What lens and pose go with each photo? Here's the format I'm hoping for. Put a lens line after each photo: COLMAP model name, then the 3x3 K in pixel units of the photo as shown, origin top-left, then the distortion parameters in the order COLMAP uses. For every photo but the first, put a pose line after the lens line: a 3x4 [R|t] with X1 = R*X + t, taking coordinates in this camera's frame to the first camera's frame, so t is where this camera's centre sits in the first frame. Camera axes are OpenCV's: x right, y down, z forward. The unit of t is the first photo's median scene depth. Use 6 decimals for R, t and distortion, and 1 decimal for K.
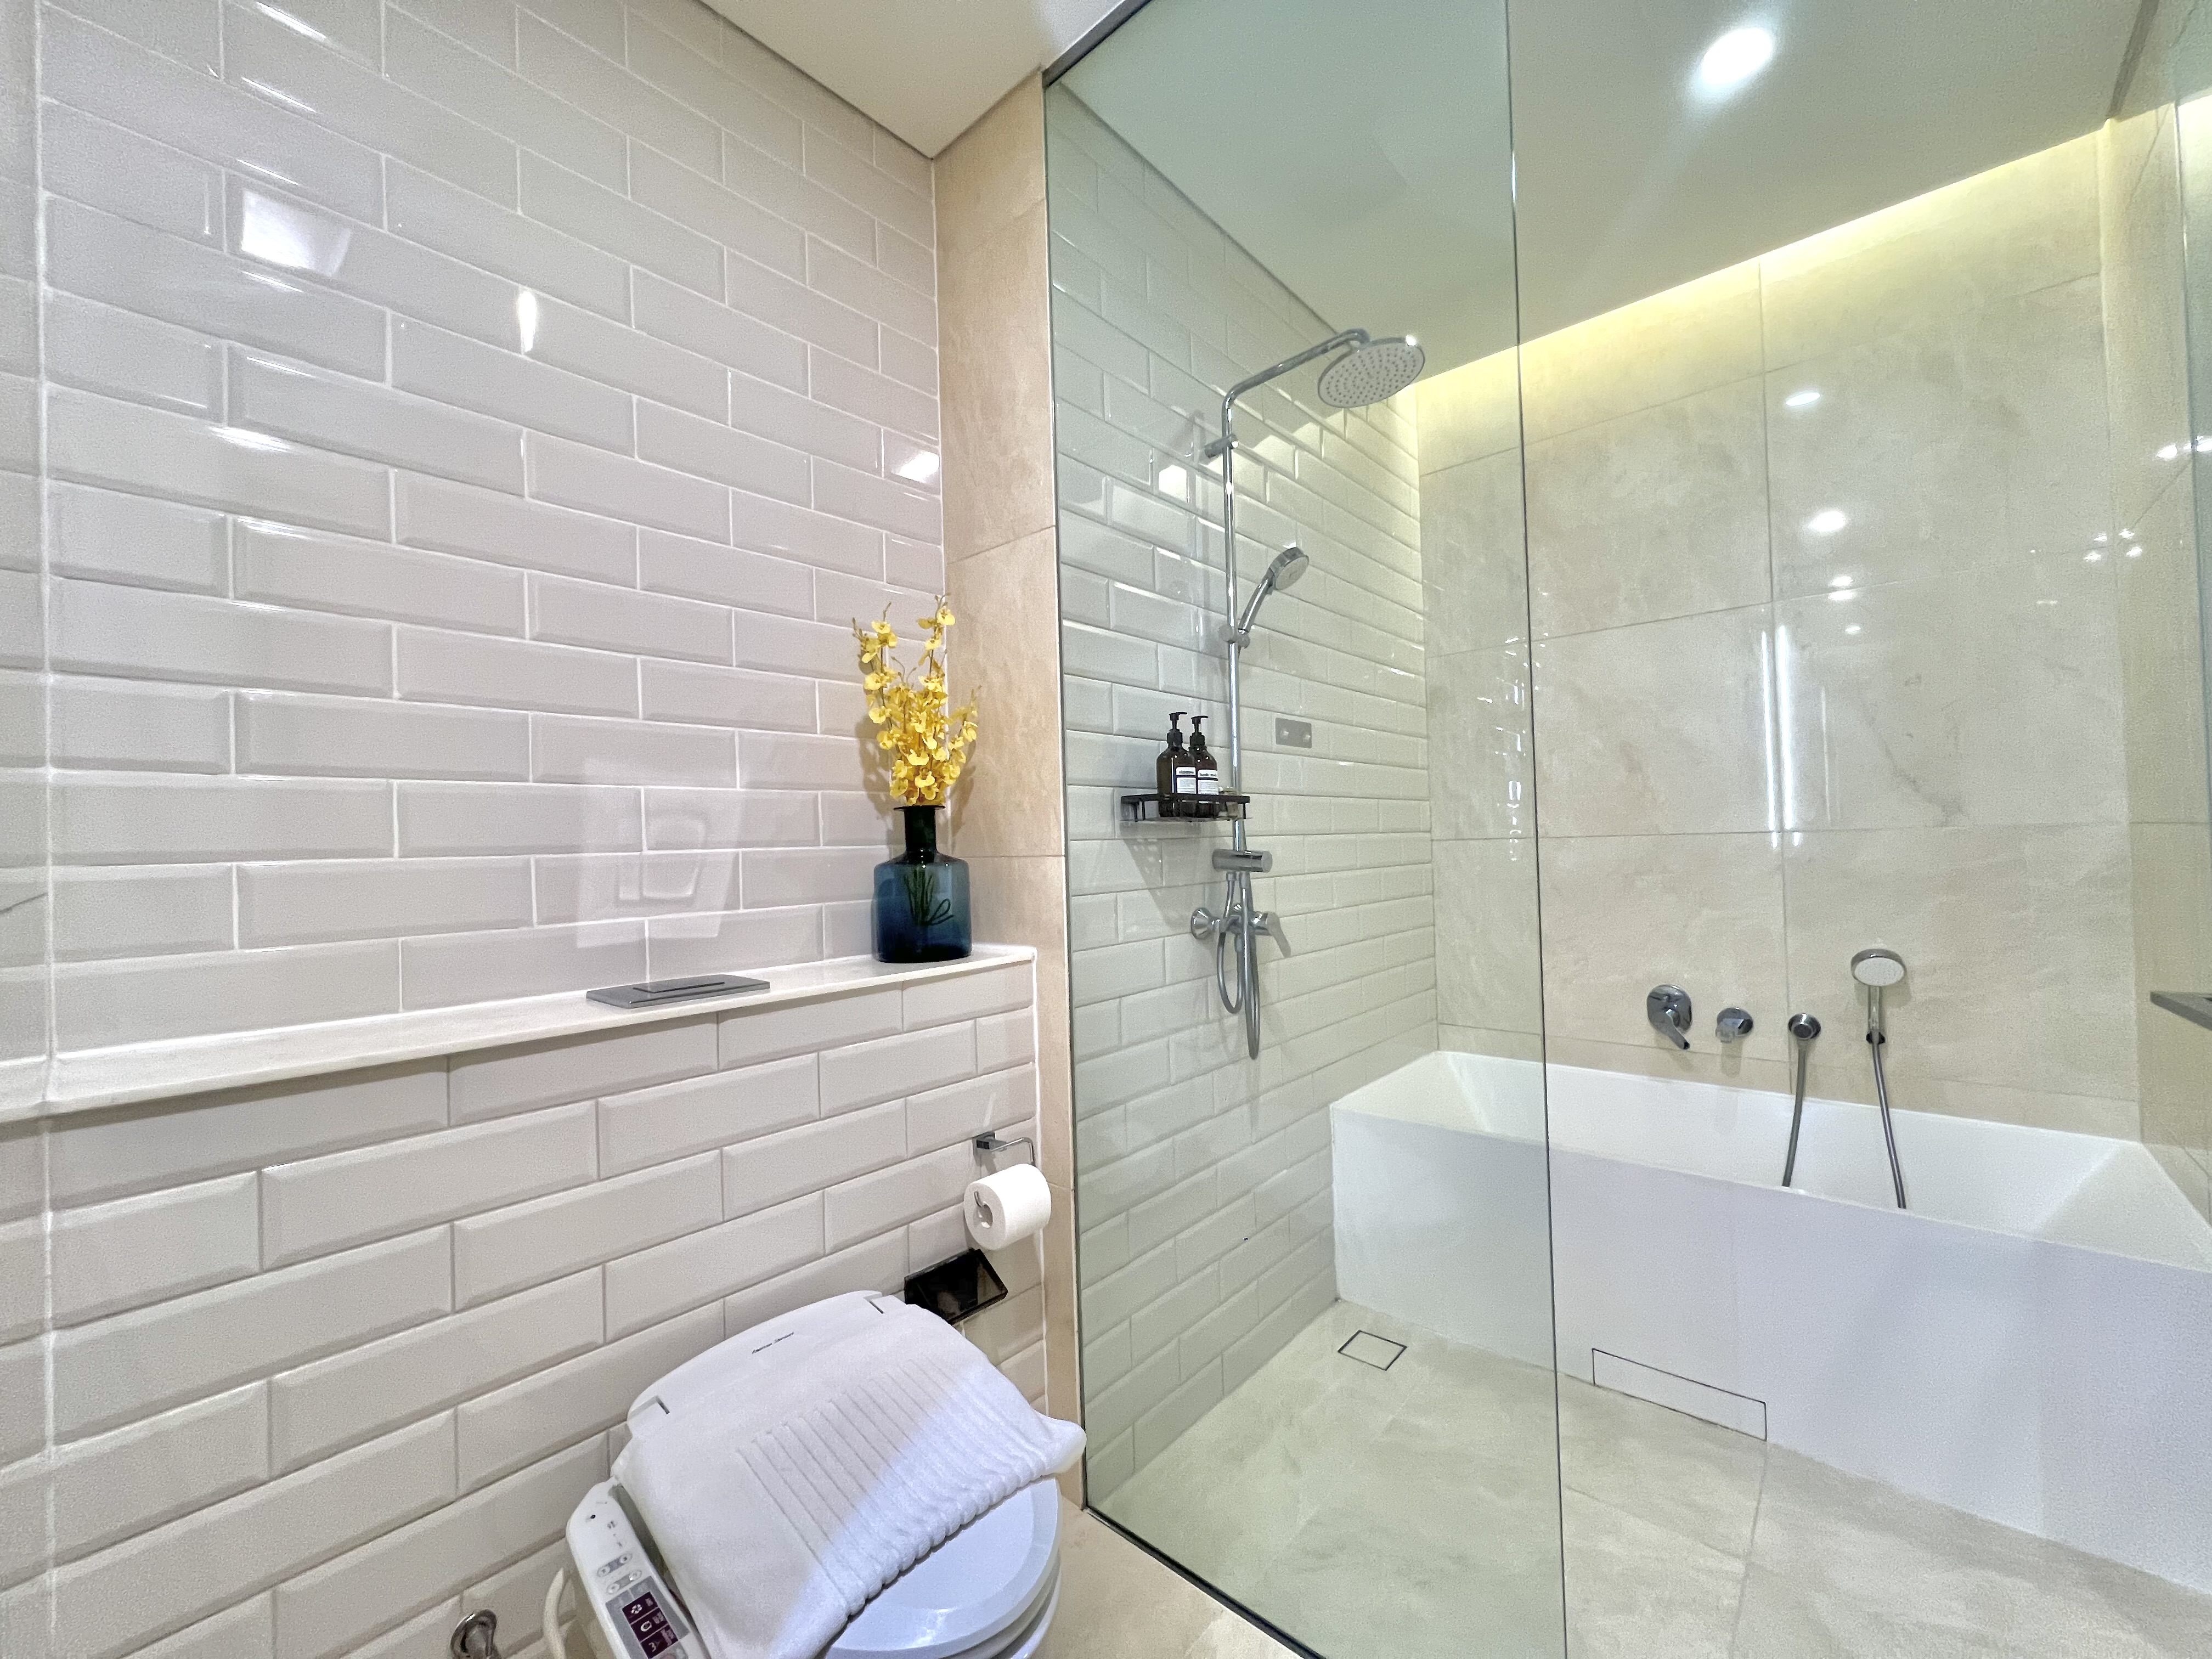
lens RADIAL K [[883.1, 0, 1105.8], [0, 883.1, 835.9], [0, 0, 1]] dist [-0.000138, 0.000201]
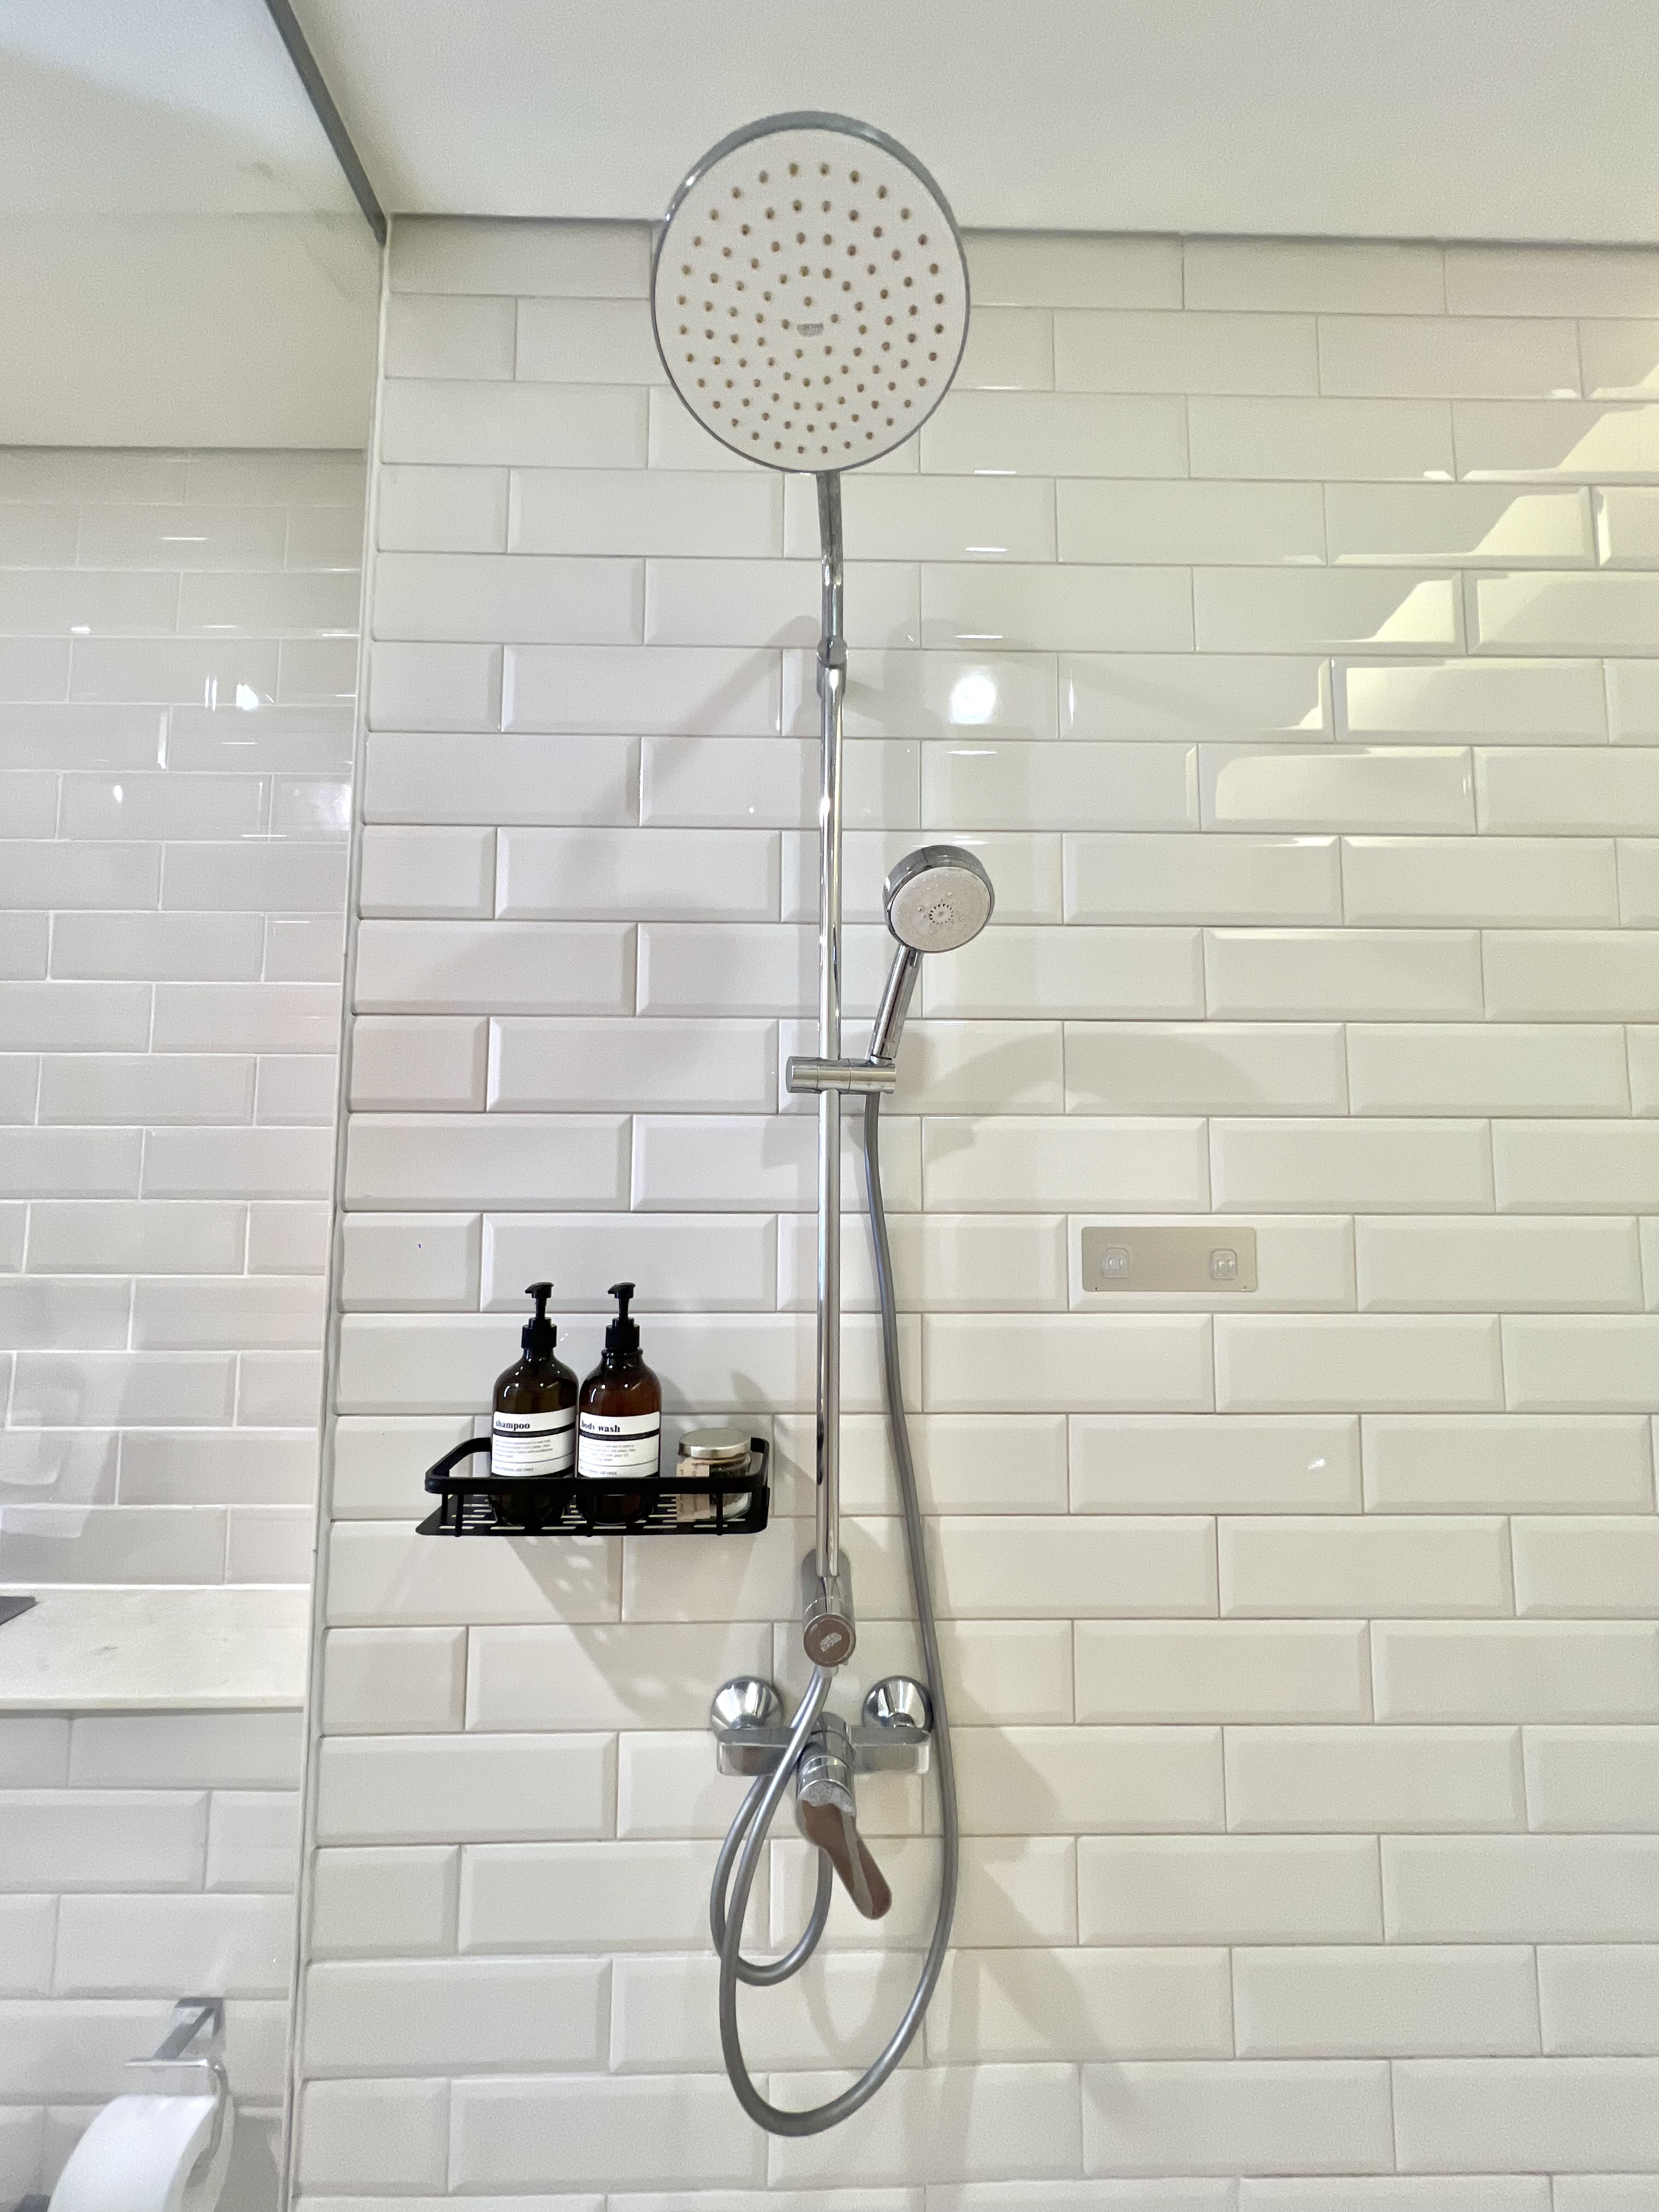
lens RADIAL K [[862.6, 0, 829.5], [0, 862.6, 1106.0], [0, 0, 1]] dist [-0.001564, -0.000152]
pose [[0.691625, -0.026177, -0.721782, 0.600732], [-0.020428, 0.998234, -0.055778, -0.244556], [0.721968, 0.053322, 0.689869, 0.899890]]
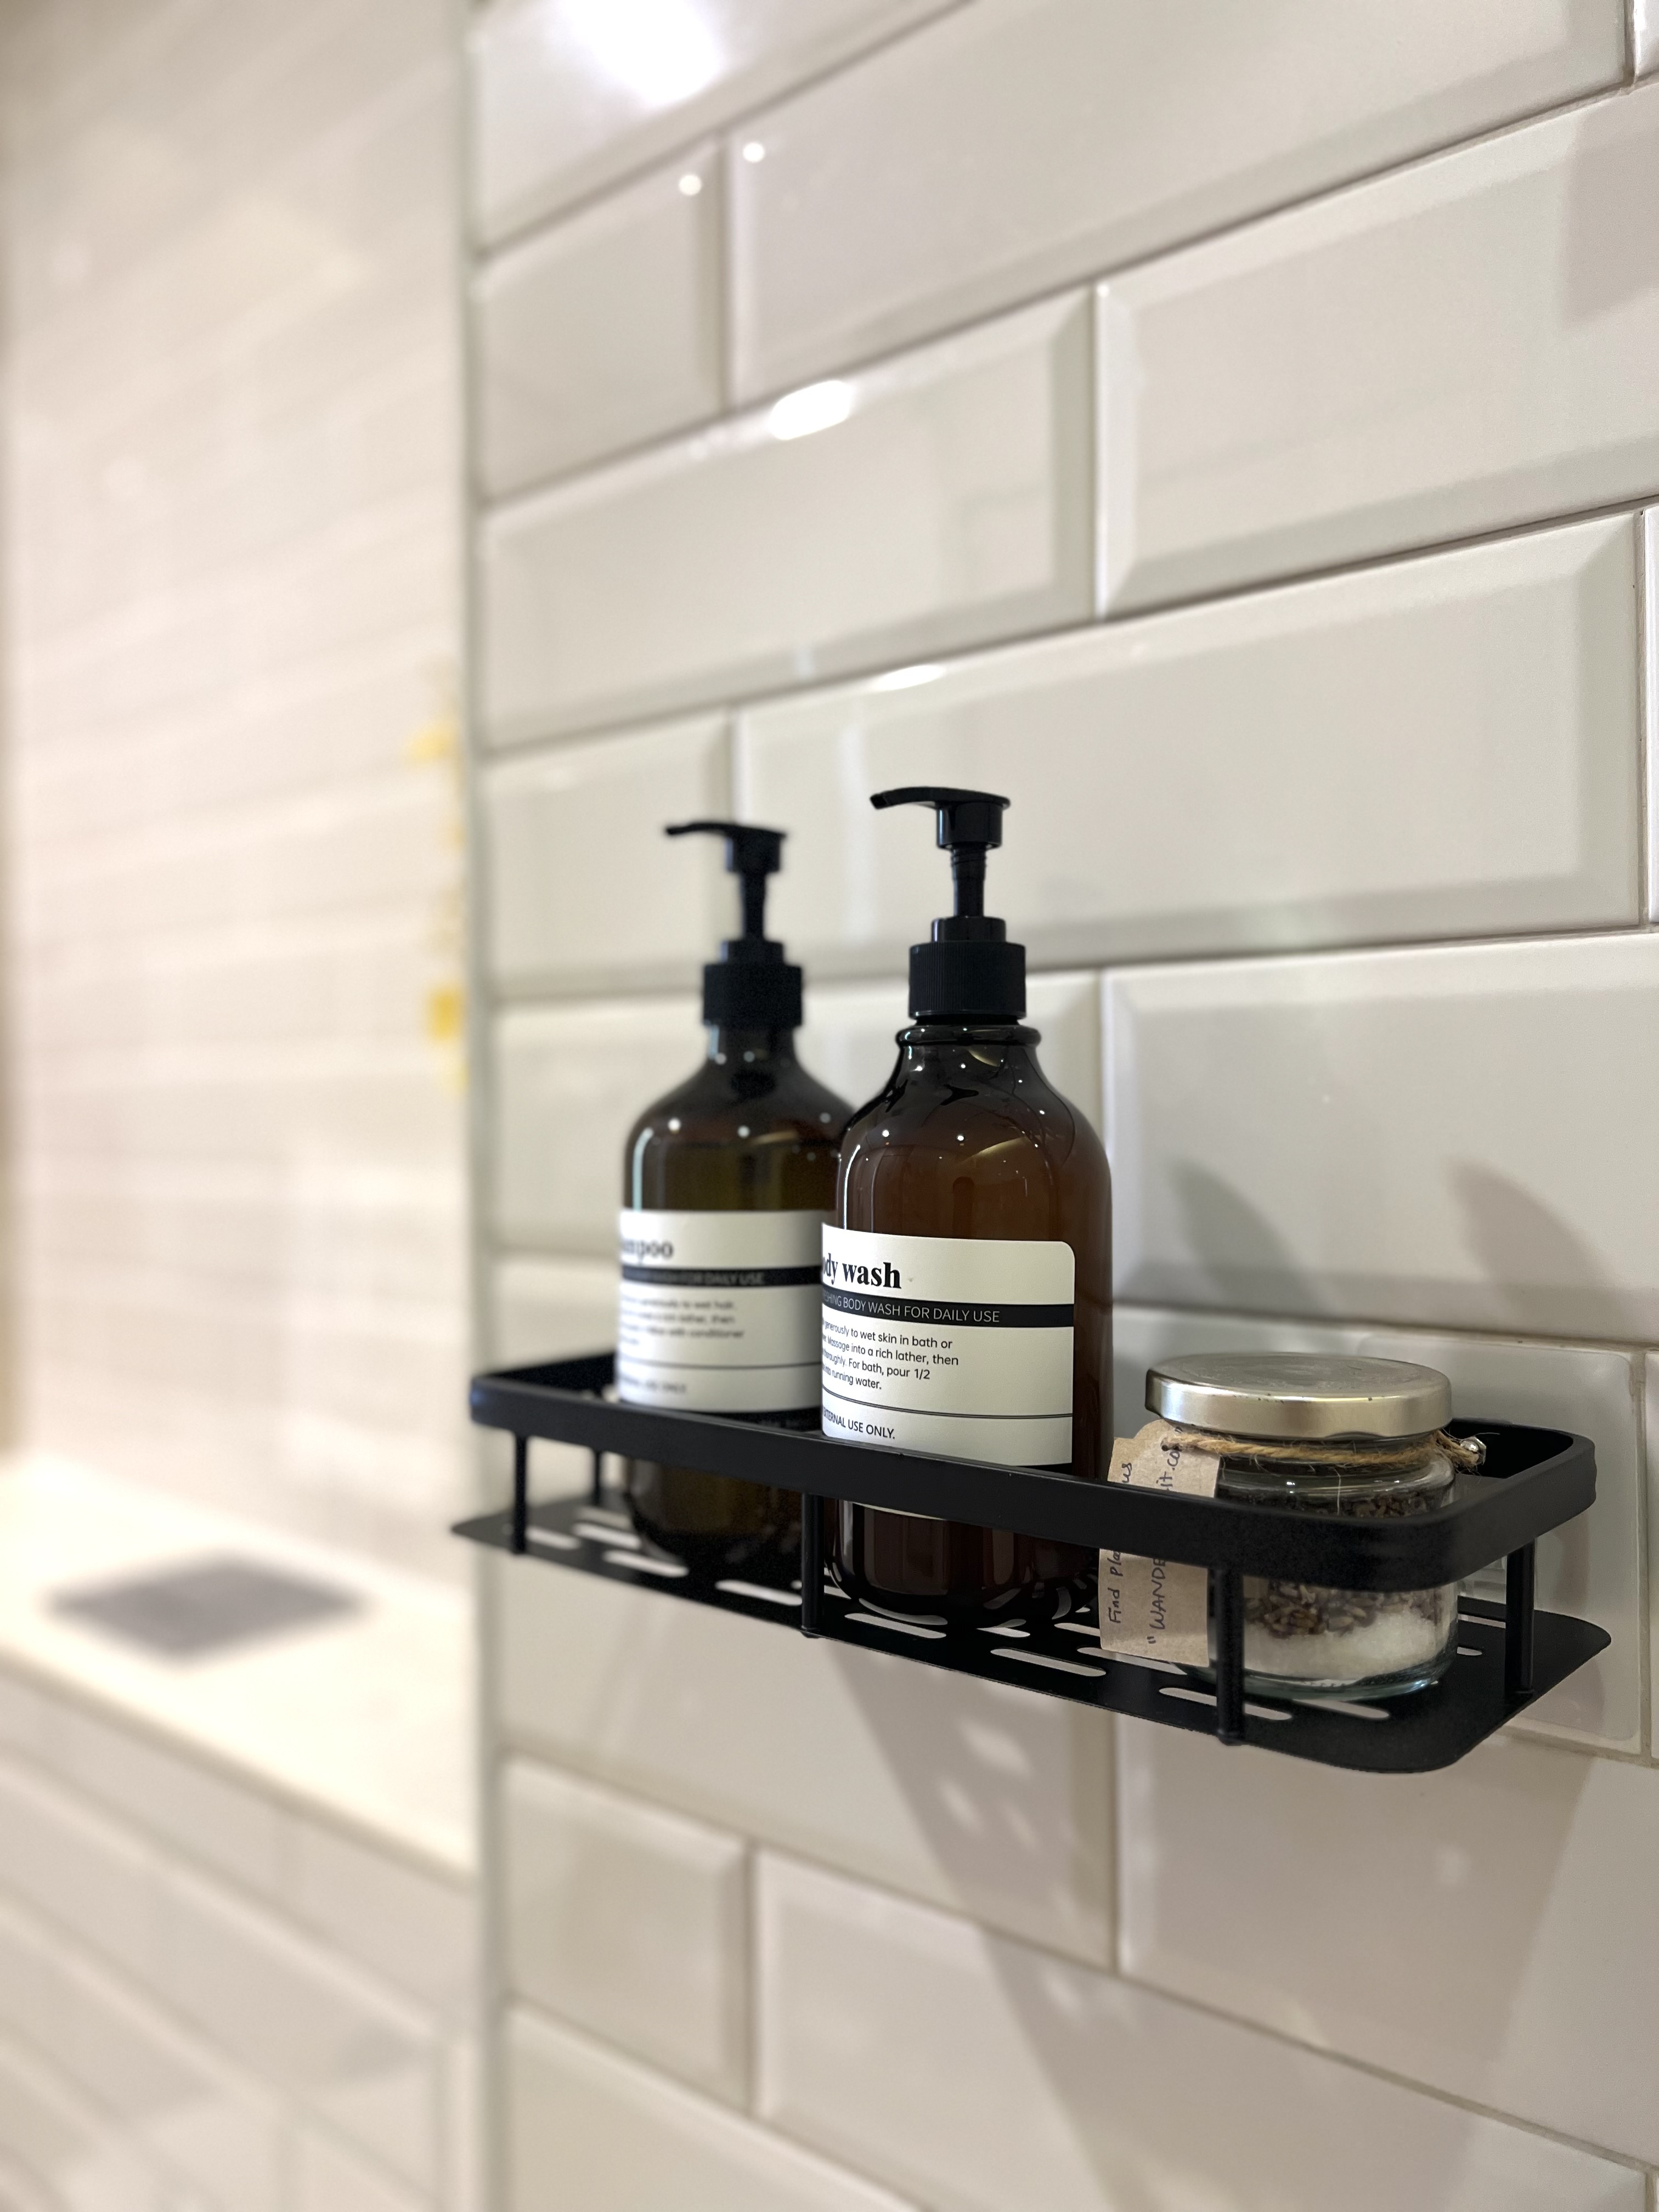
lens RADIAL K [[1664.6, 0, 829.5], [0, 1664.6, 1106.0], [0, 0, 1]] dist [-0.018559, -0.003681]
pose [[0.024515, 0.032889, -0.999158, 0.407250], [0.017928, 0.999283, 0.033333, -0.117217], [0.999539, -0.018730, 0.023908, 1.152023]]
